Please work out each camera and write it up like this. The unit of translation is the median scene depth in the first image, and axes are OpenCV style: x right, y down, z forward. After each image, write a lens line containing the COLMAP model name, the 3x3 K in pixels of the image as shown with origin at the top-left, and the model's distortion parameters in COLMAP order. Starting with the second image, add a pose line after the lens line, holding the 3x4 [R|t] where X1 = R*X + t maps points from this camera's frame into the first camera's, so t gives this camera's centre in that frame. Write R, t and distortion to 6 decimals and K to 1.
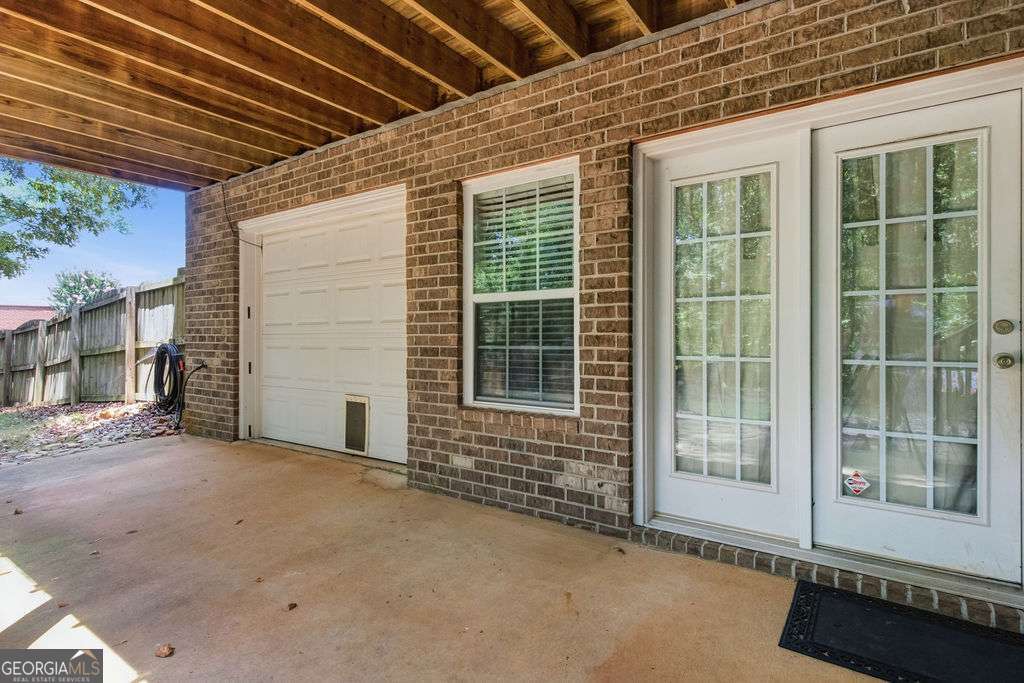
lens RADIAL K [[522.7, 0, 512.0], [0, 522.7, 341.5], [0, 0, 1]] dist [0.000310, 0.000013]
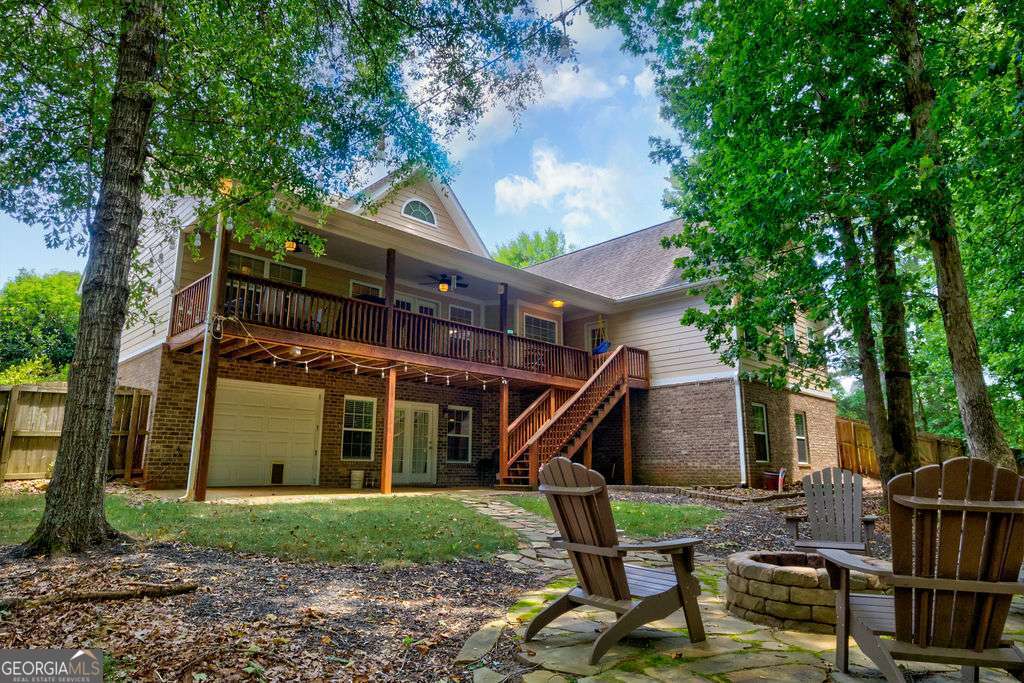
lens RADIAL K [[621.8, 0, 512.0], [0, 621.8, 341.5], [0, 0, 1]] dist [0.000437, 0.000029]
pose [[0.179645, 0.203246, 0.962506, -3.998925], [0.002550, 0.978324, -0.207063, 0.208667], [-0.983728, 0.039653, 0.175233, -0.846761]]
